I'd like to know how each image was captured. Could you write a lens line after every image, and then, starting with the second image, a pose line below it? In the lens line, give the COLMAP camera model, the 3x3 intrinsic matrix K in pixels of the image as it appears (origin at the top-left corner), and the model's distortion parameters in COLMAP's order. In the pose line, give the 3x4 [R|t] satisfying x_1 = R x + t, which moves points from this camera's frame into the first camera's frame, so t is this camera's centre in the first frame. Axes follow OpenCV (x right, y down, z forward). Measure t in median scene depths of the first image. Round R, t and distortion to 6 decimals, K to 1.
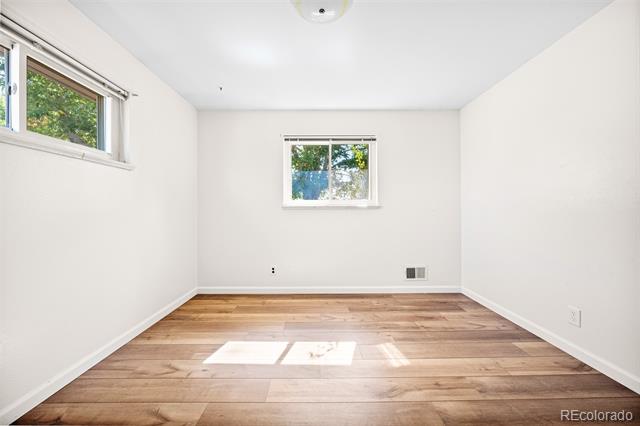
lens RADIAL K [[228.9, 0, 319.7], [0, 228.9, 207.2], [0, 0, 1]] dist [-0.012668, -0.000136]
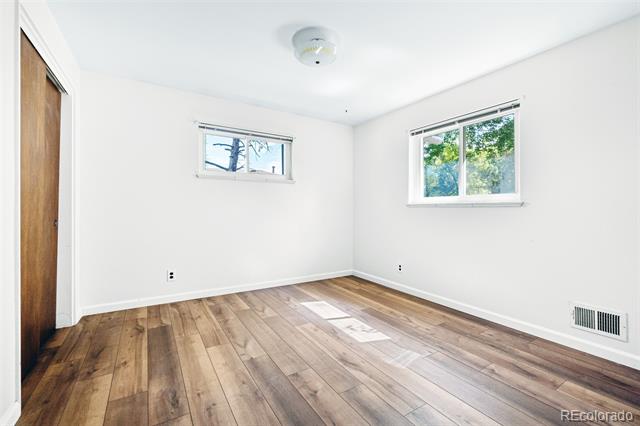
lens RADIAL K [[282.2, 0, 319.6], [0, 282.2, 212.2], [0, 0, 1]] dist [-0.001154, -0.001010]
pose [[0.507185, 0.013619, -0.861730, 0.864666], [0.004670, 0.999817, 0.018551, 0.008177], [0.861825, -0.013433, 0.507028, 0.083444]]
